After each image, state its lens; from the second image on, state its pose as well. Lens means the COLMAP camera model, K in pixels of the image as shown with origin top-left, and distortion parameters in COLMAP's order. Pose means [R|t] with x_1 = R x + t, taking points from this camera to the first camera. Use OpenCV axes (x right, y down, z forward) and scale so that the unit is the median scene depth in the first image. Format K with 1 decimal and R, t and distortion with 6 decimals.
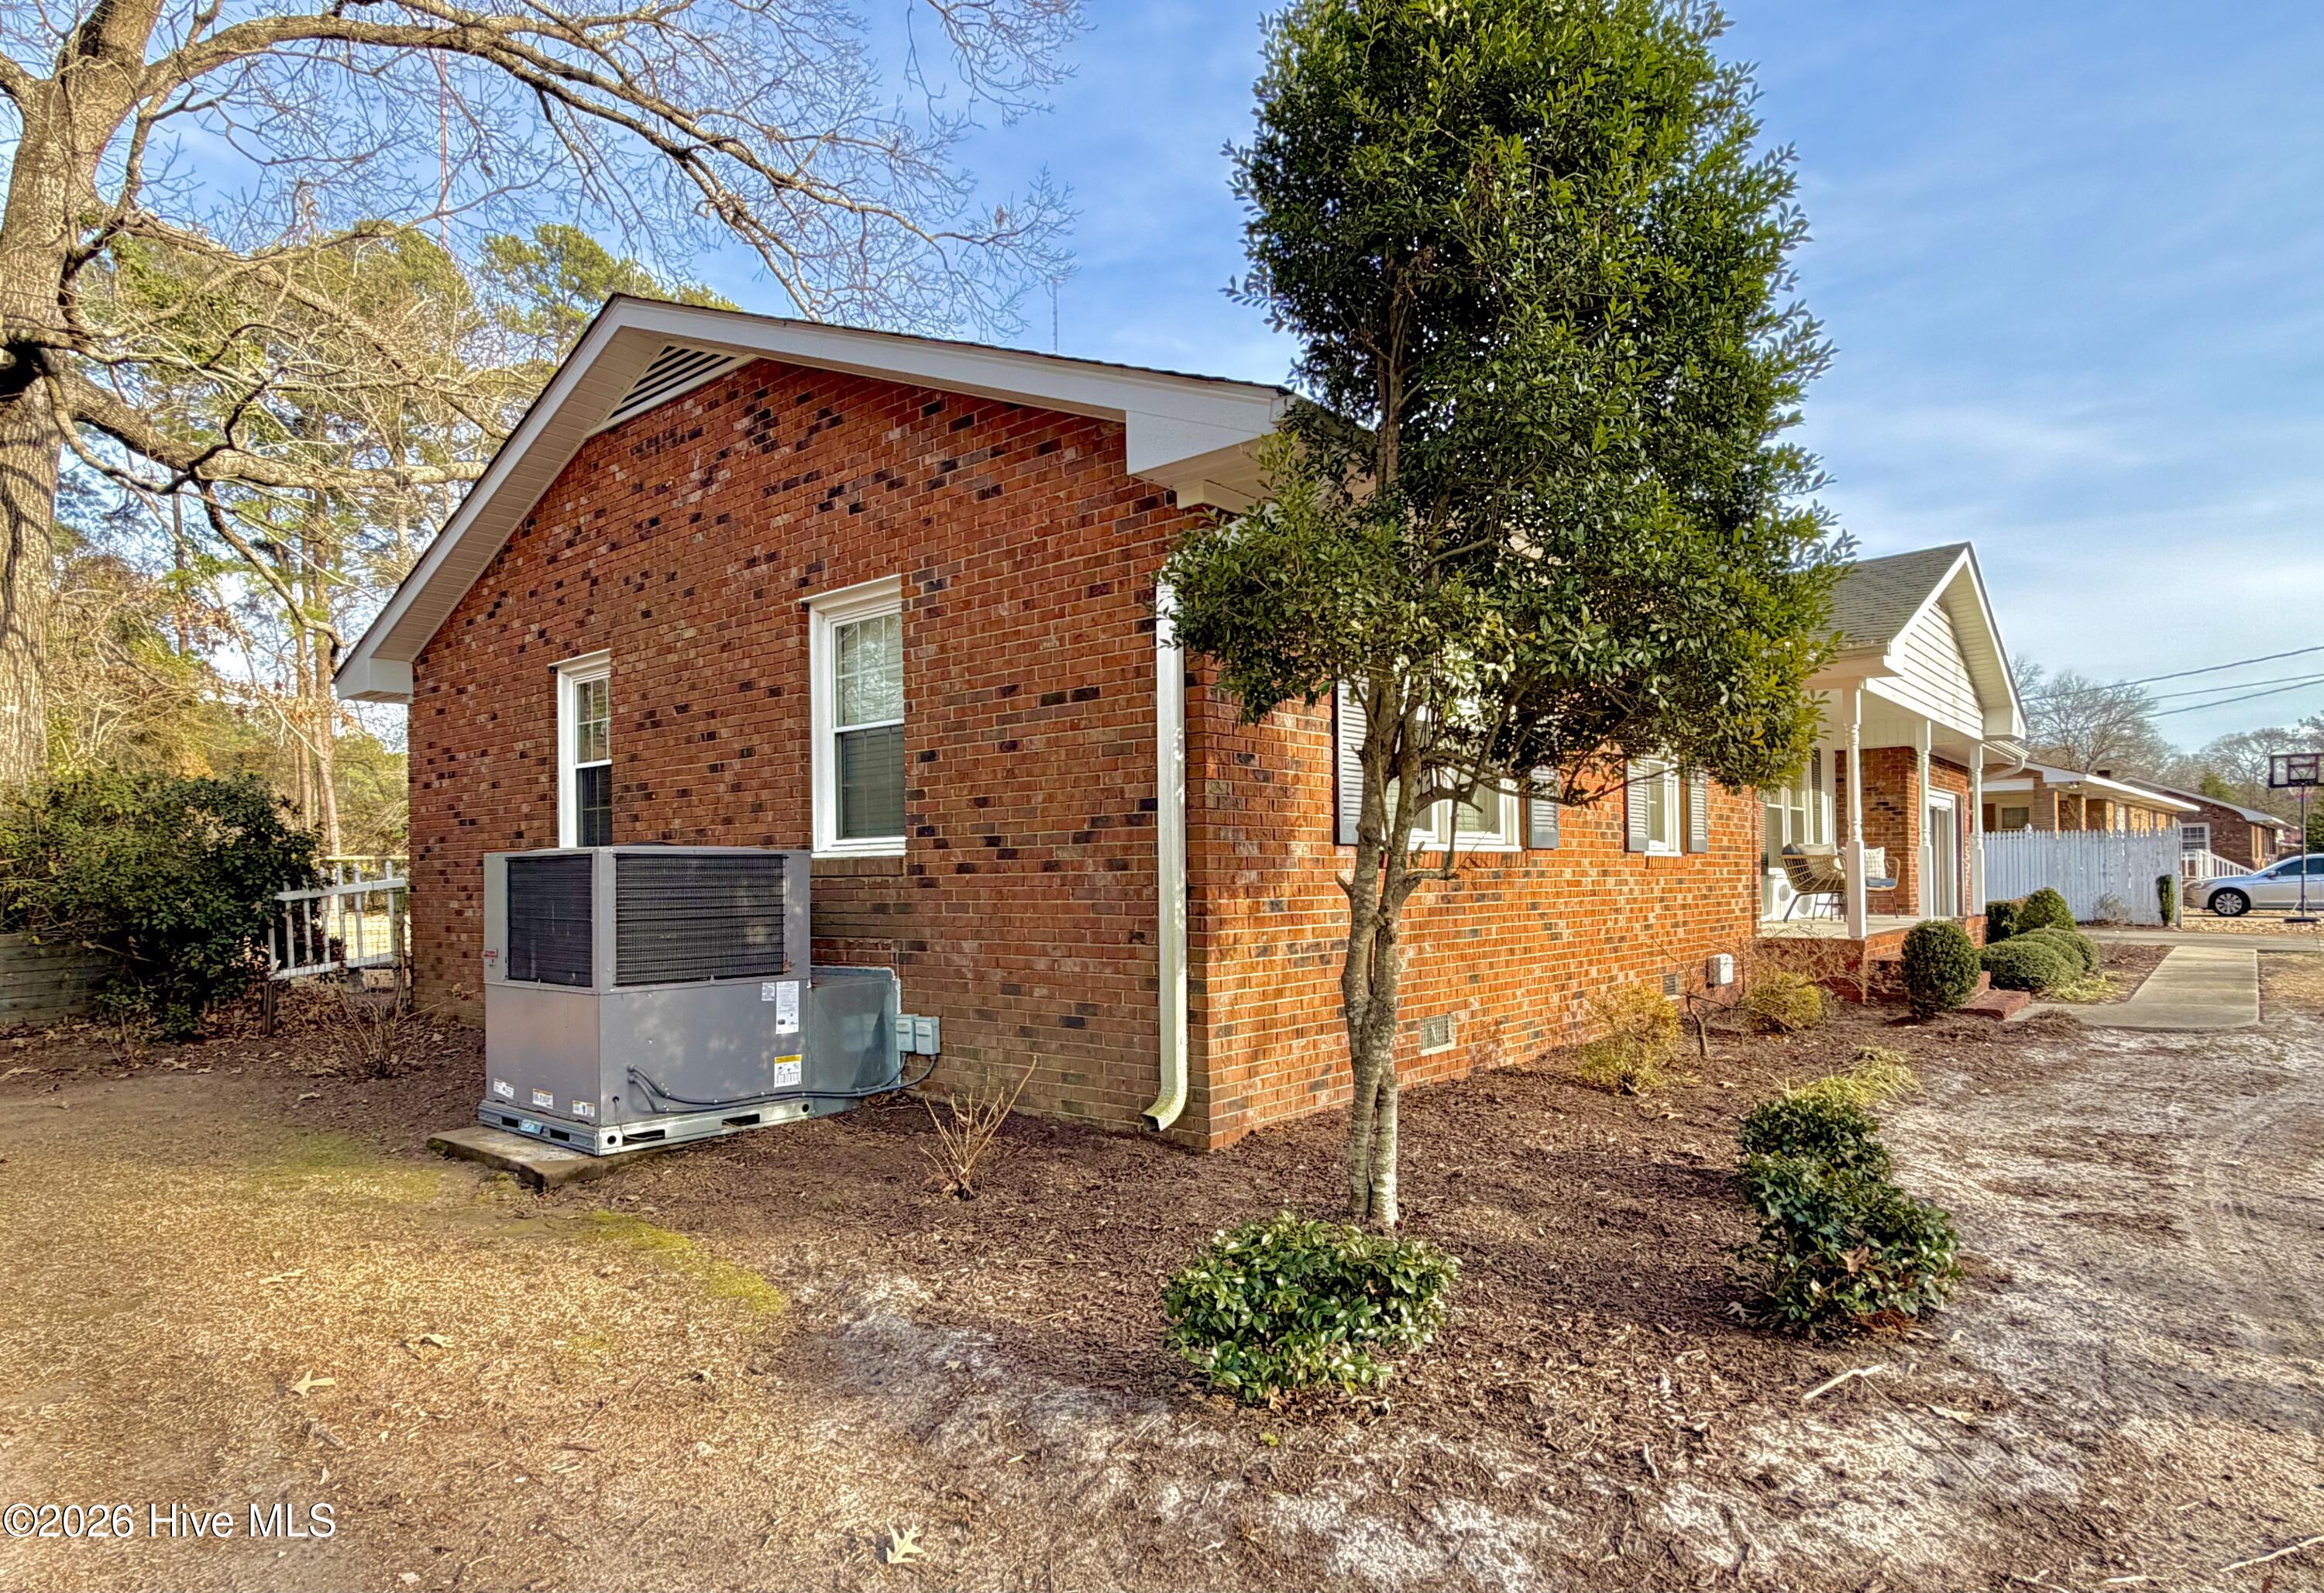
lens RADIAL K [[1299.7, 0, 1162.0], [0, 1299.7, 796.5], [0, 0, 1]] dist [-0.001663, -0.001025]
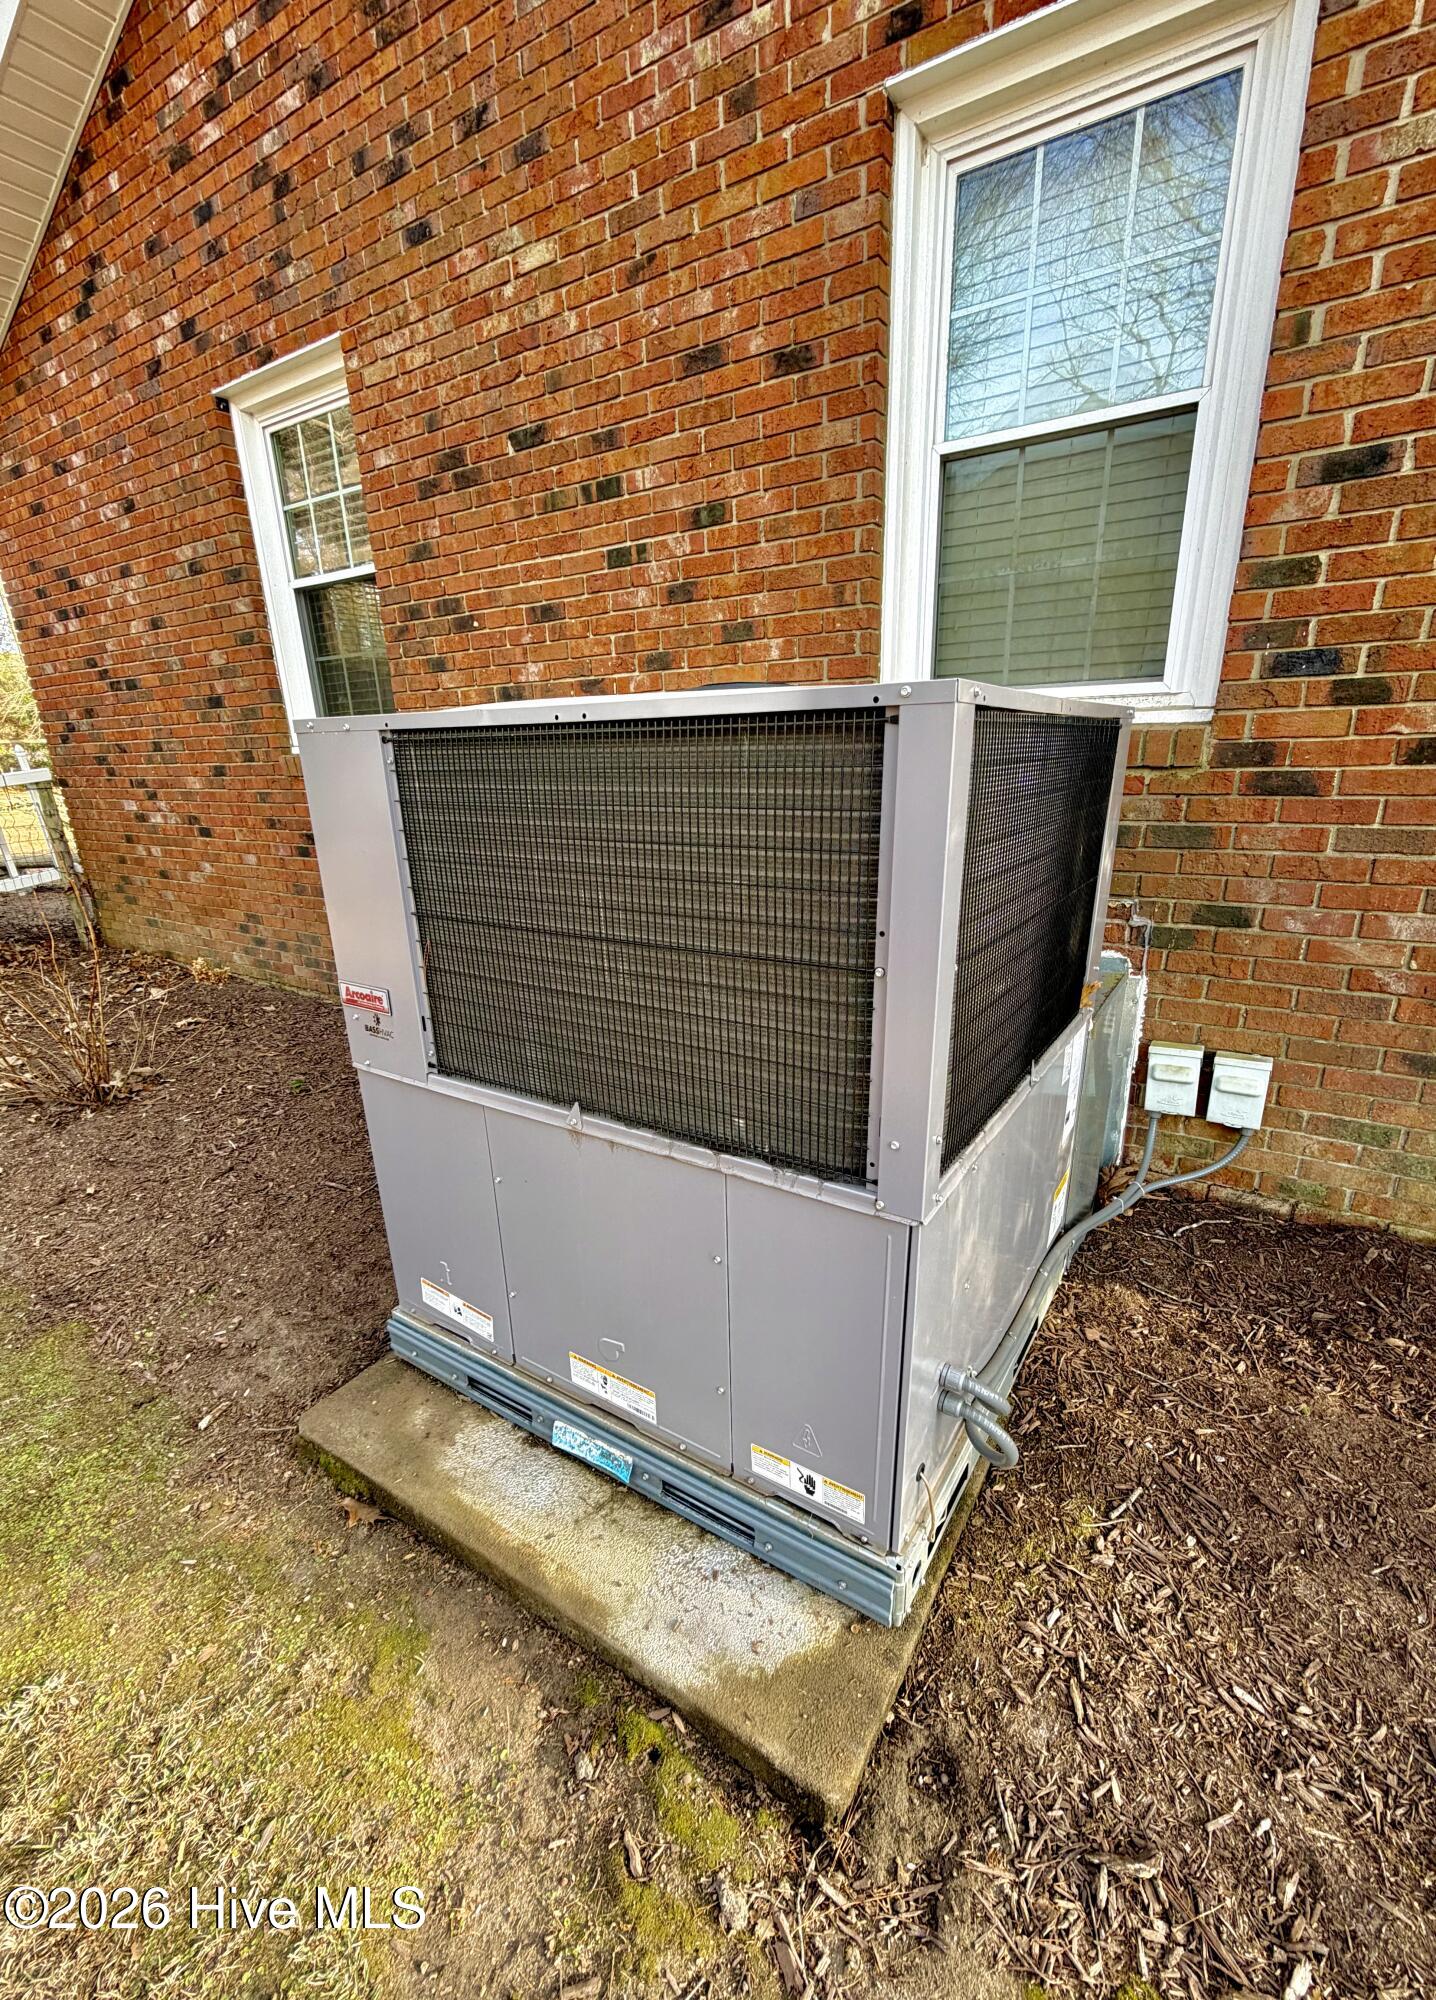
lens RADIAL K [[869.4, 0, 716.5], [0, 869.4, 1021.6], [0, 0, 1]] dist [0.000738, -0.000533]
pose [[0.993544, -0.043613, 0.104732, -0.300872], [0.003306, 0.933894, 0.357534, 0.024772], [-0.113402, -0.354880, 0.928009, 0.510888]]
